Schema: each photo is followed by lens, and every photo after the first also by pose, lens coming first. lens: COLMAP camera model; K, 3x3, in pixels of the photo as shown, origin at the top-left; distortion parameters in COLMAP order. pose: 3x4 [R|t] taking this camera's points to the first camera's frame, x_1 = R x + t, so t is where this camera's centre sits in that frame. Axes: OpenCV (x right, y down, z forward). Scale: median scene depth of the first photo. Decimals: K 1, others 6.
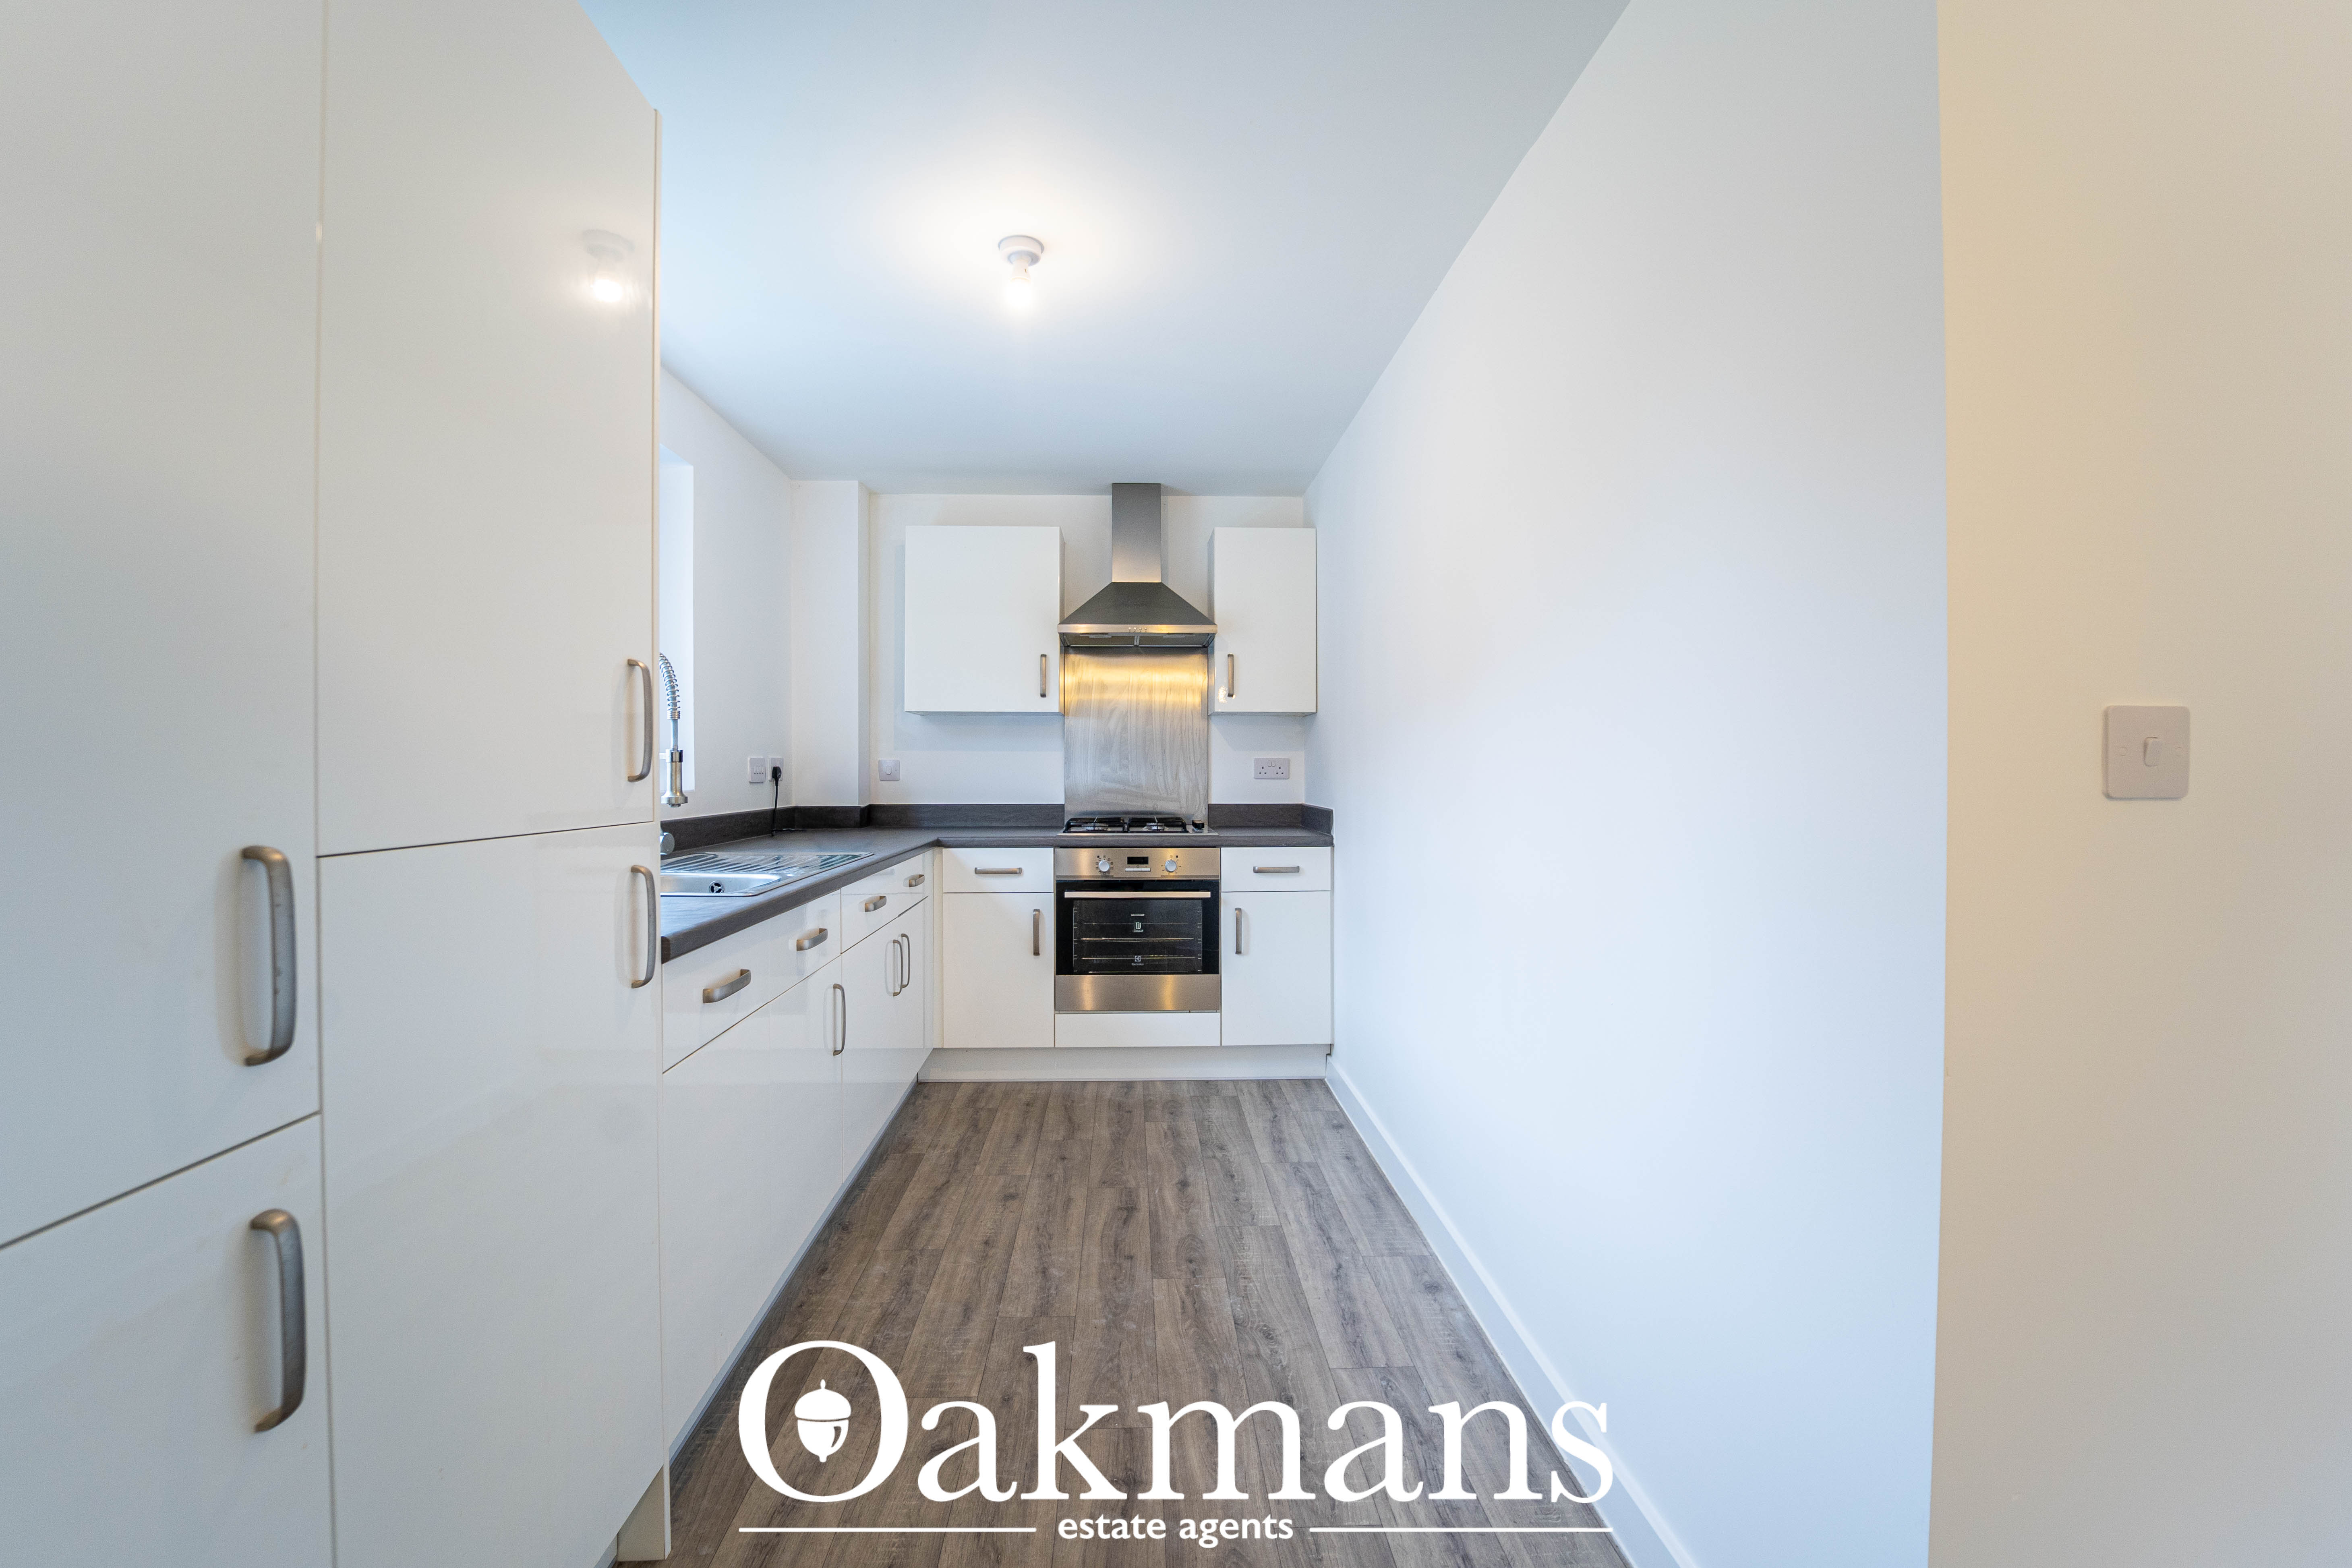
lens RADIAL K [[971.0, 0, 1124.7], [0, 971.0, 782.3], [0, 0, 1]] dist [-0.025950, 0.000142]
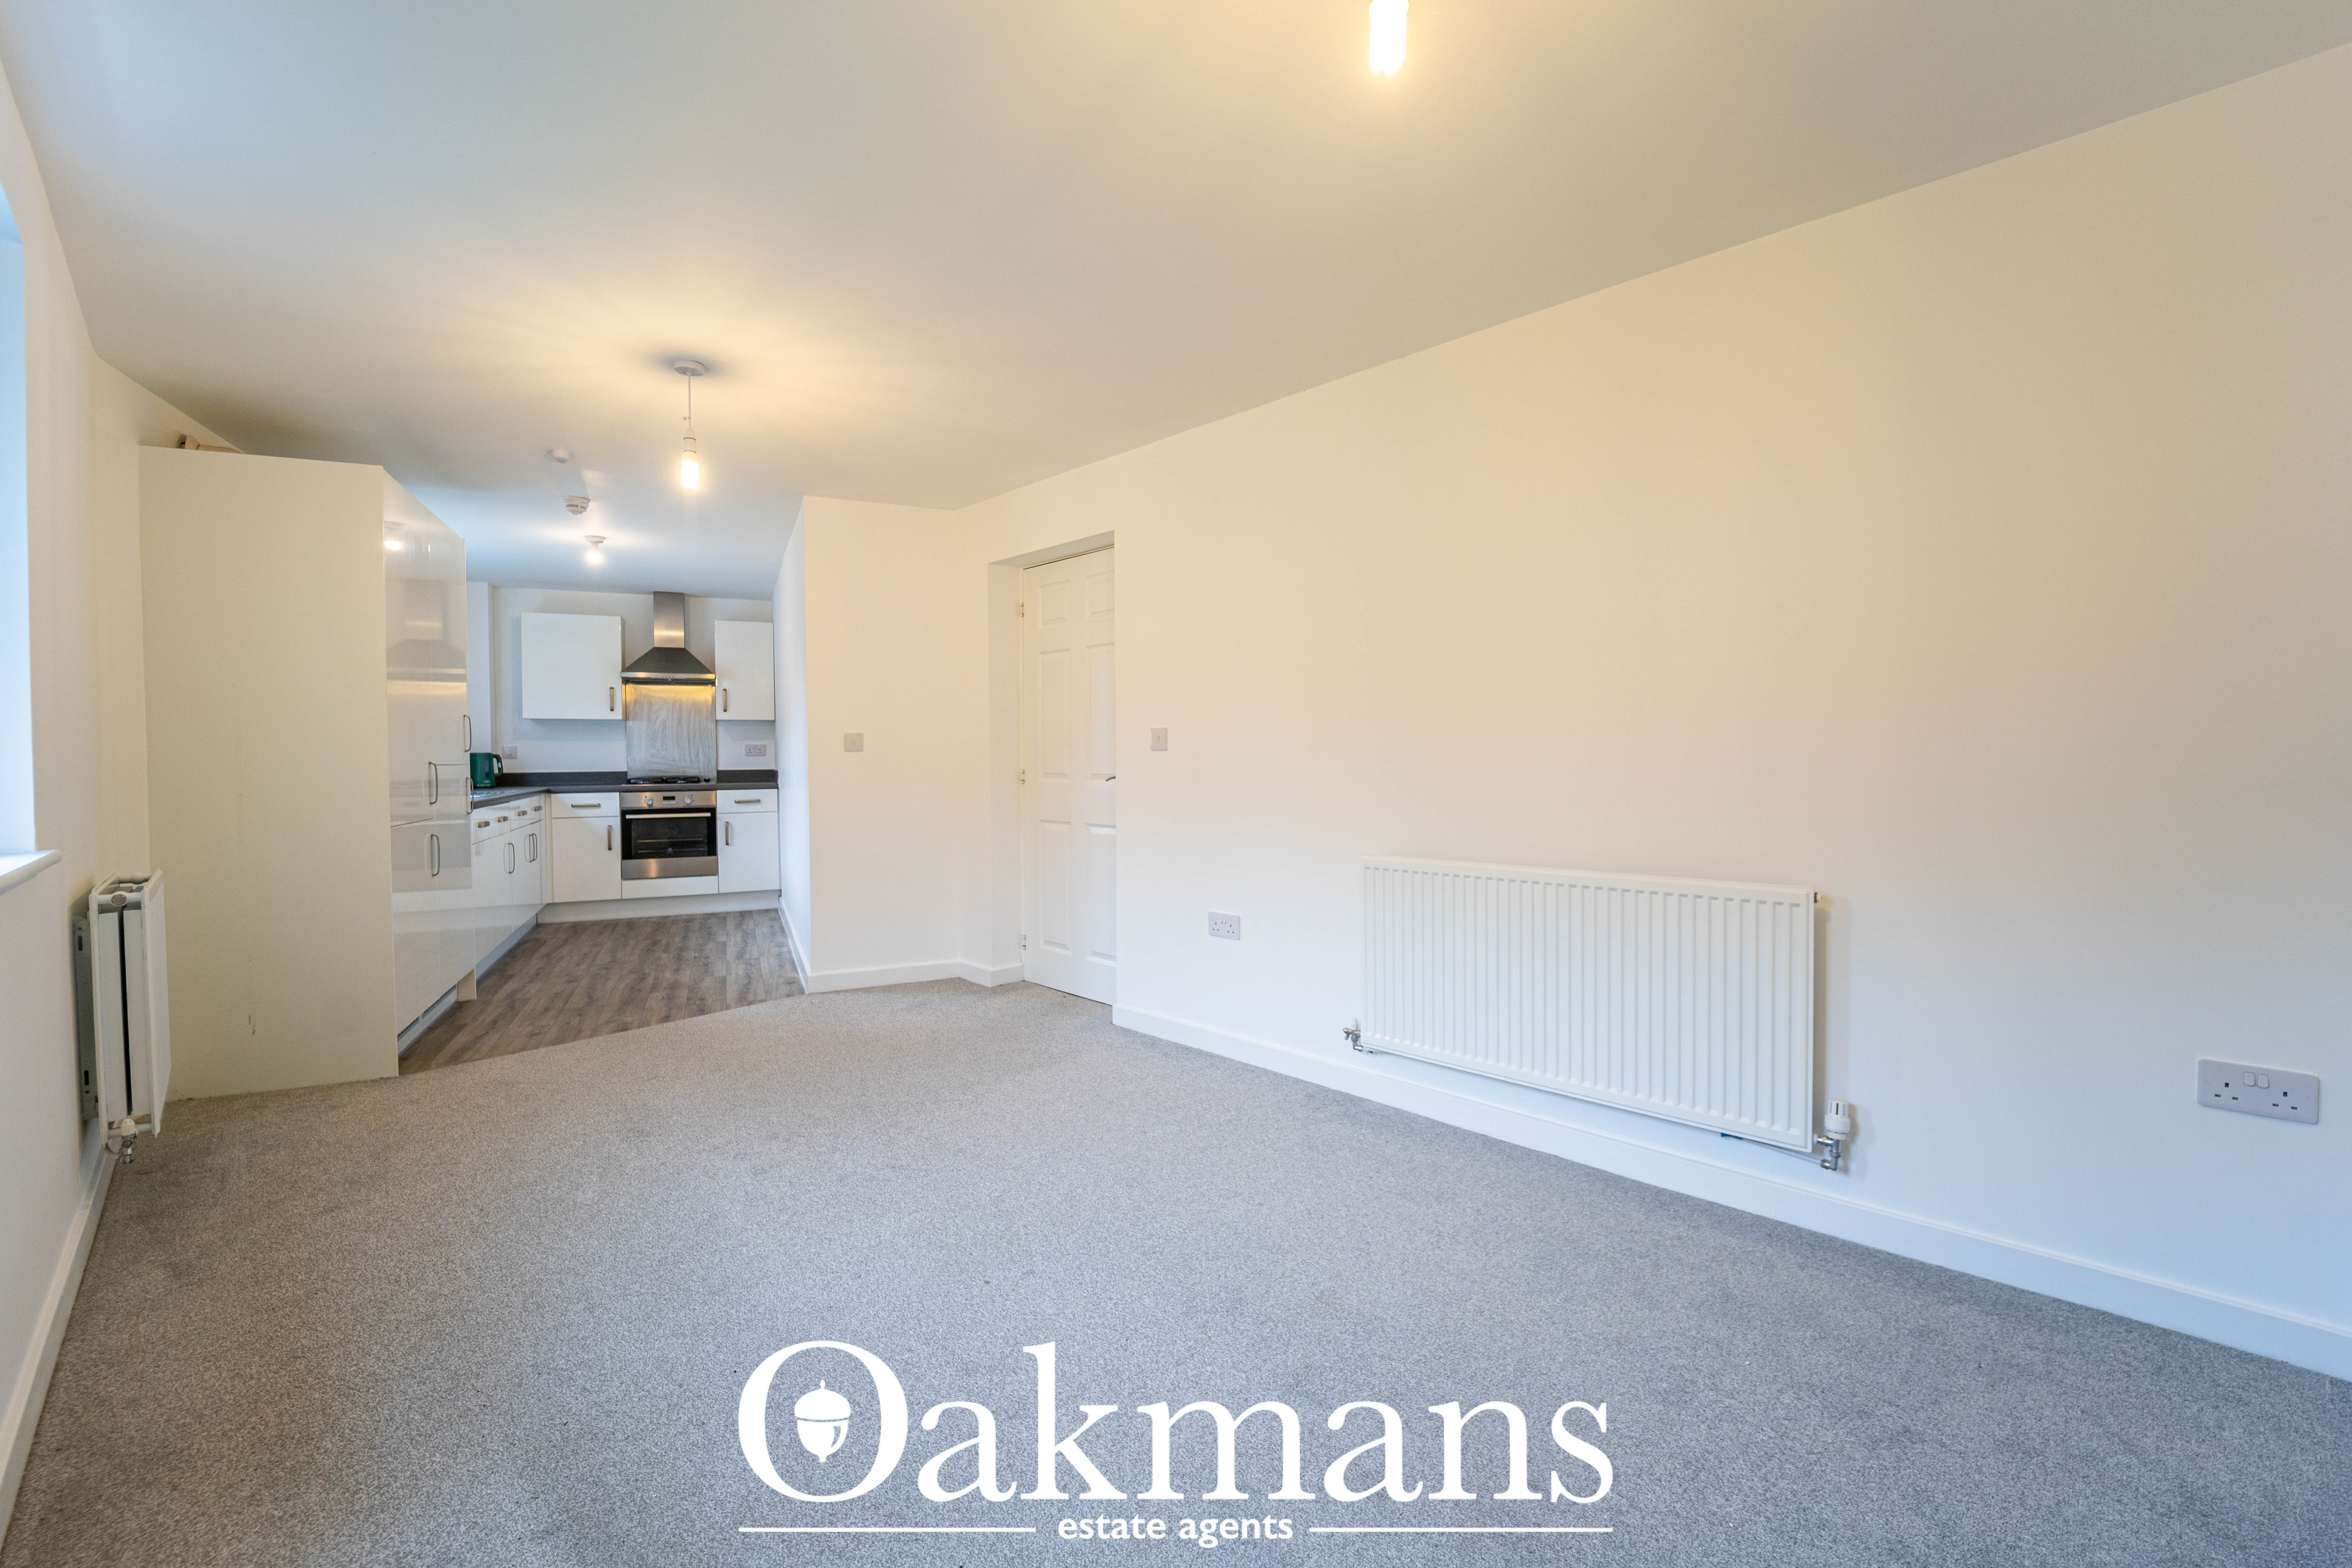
lens RADIAL K [[970.9, 0, 1171.2], [0, 970.9, 774.0], [0, 0, 1]] dist [-0.025950, 0.000142]
pose [[0.908410, -0.013177, 0.417872, 0.120305], [0.011509, 0.999913, 0.006511, 0.032449], [-0.417921, -0.001106, 0.908483, -1.146619]]
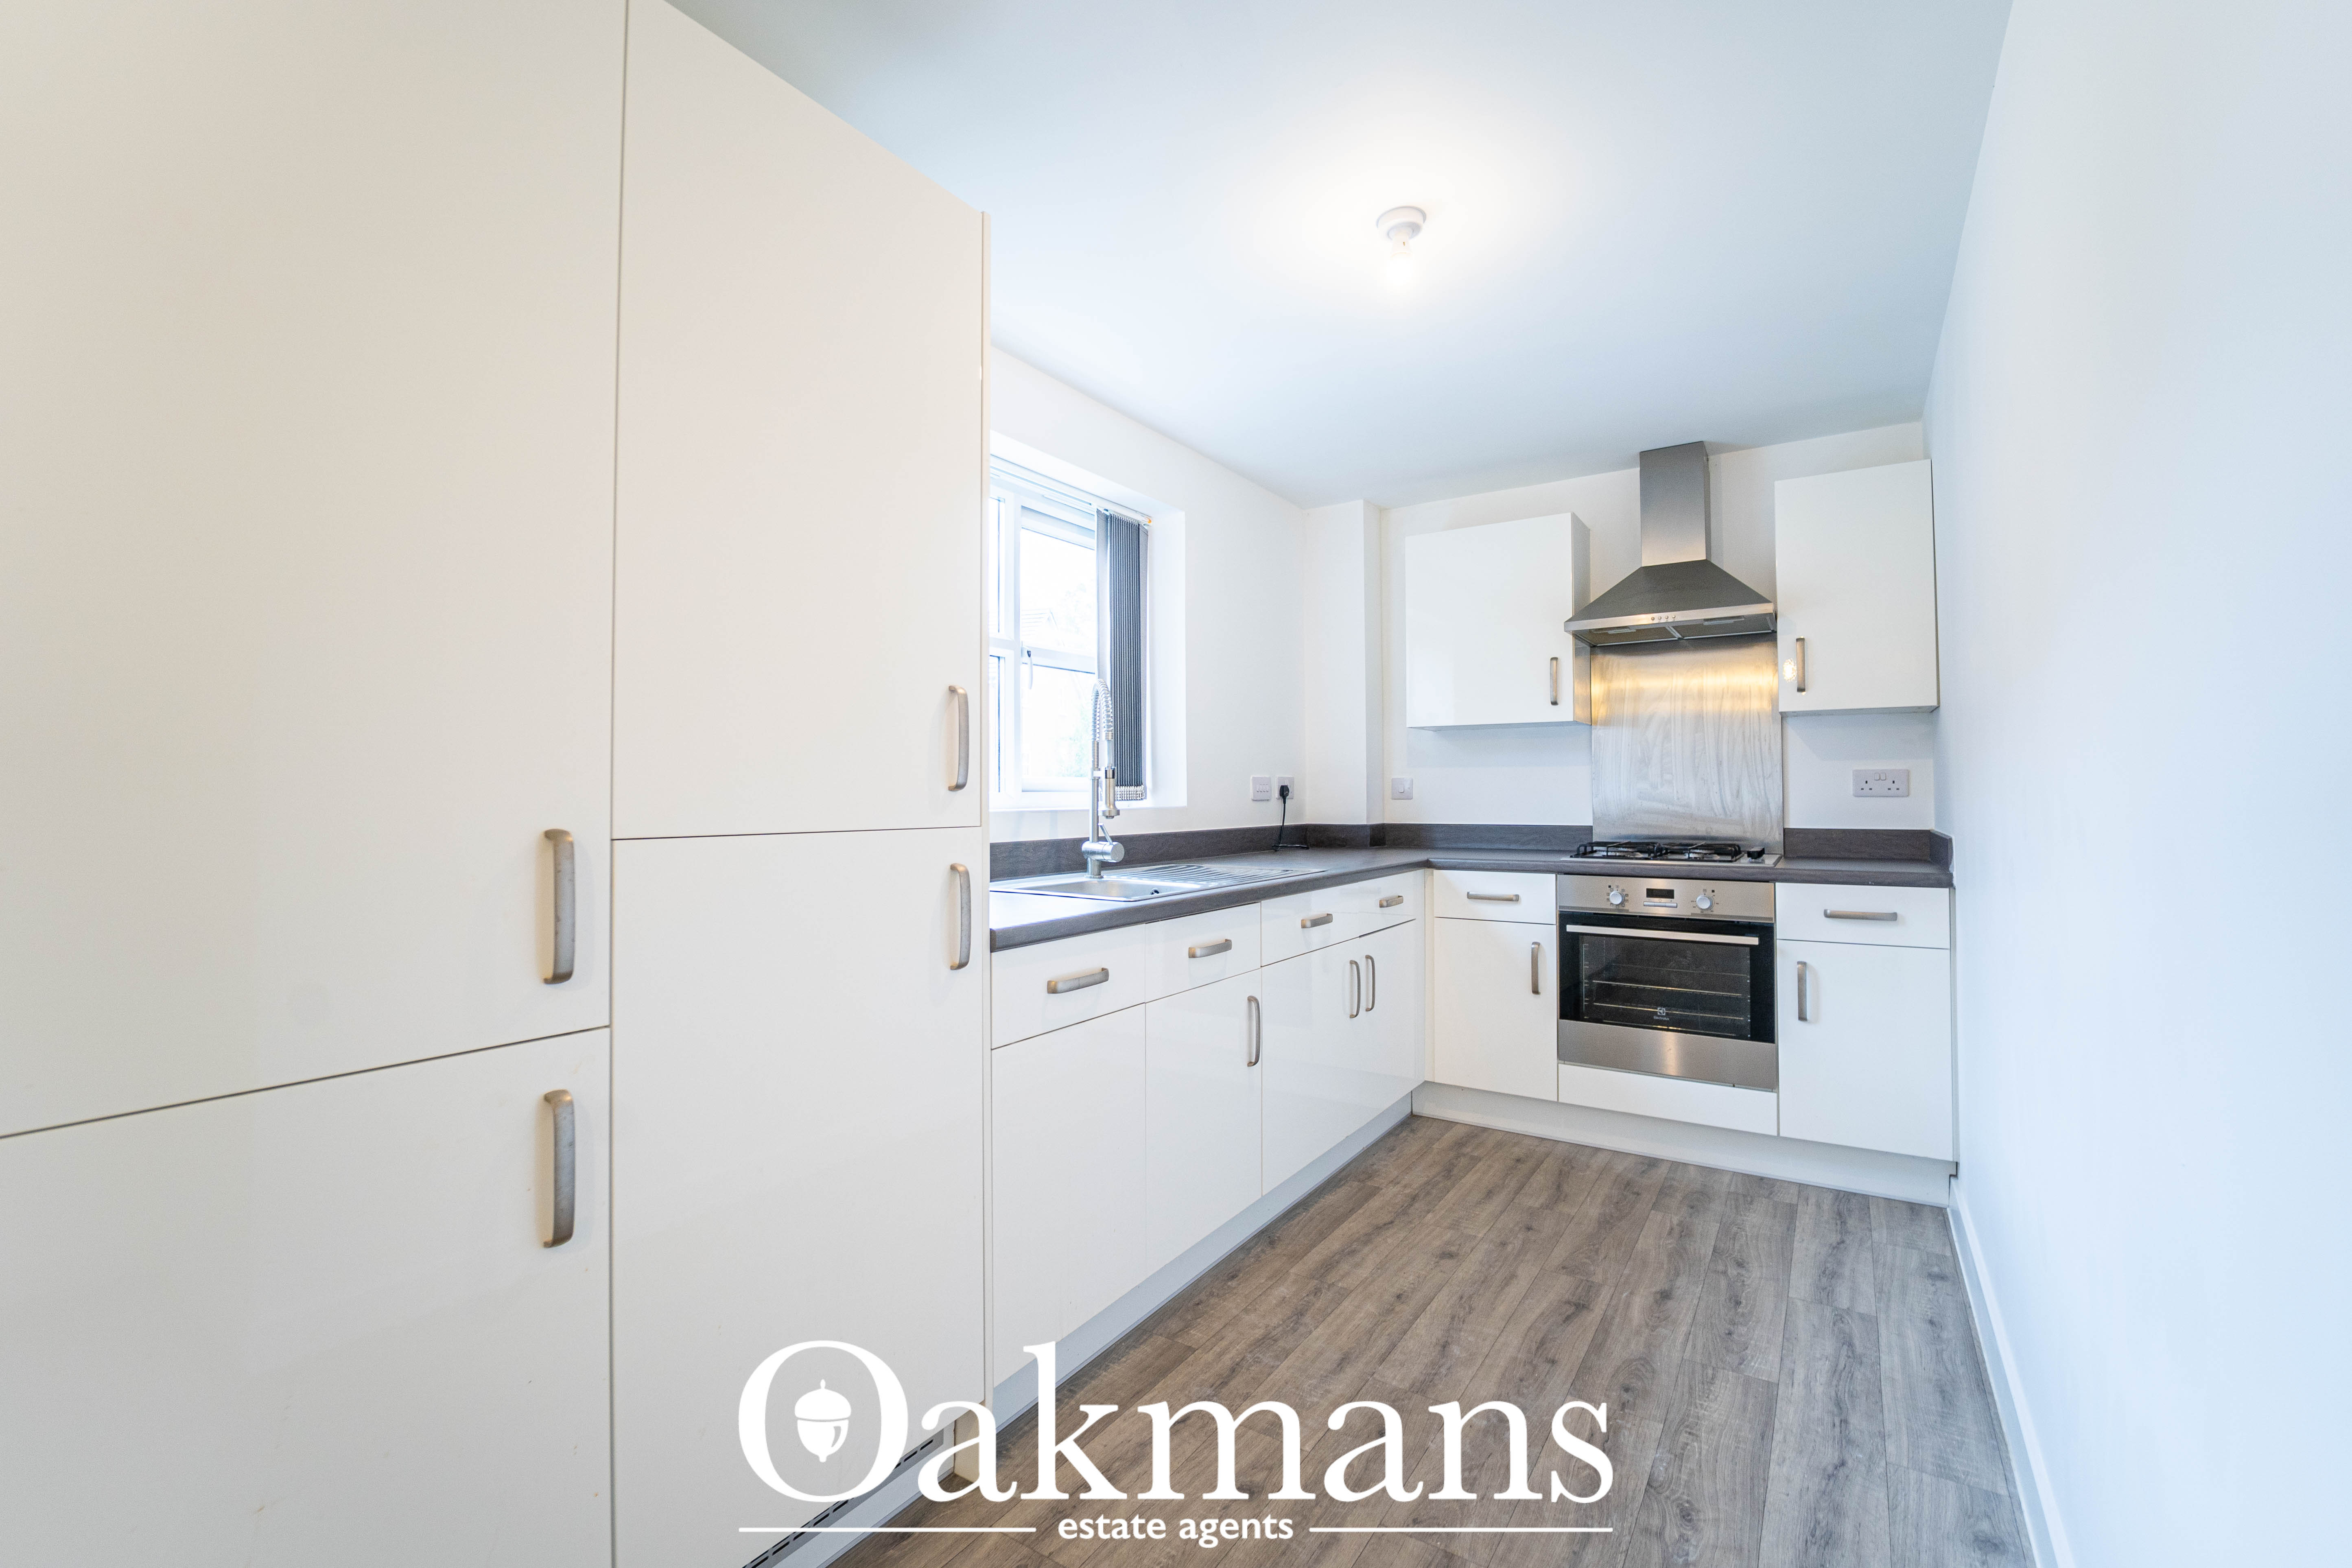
lens RADIAL K [[971.0, 0, 1163.7], [0, 971.0, 779.8], [0, 0, 1]] dist [-0.025950, 0.000142]
pose [[0.818695, -0.010944, -0.574124, 0.142077], [-0.004300, 0.999673, -0.025188, 0.005202], [0.574212, 0.023090, 0.818381, 0.073312]]
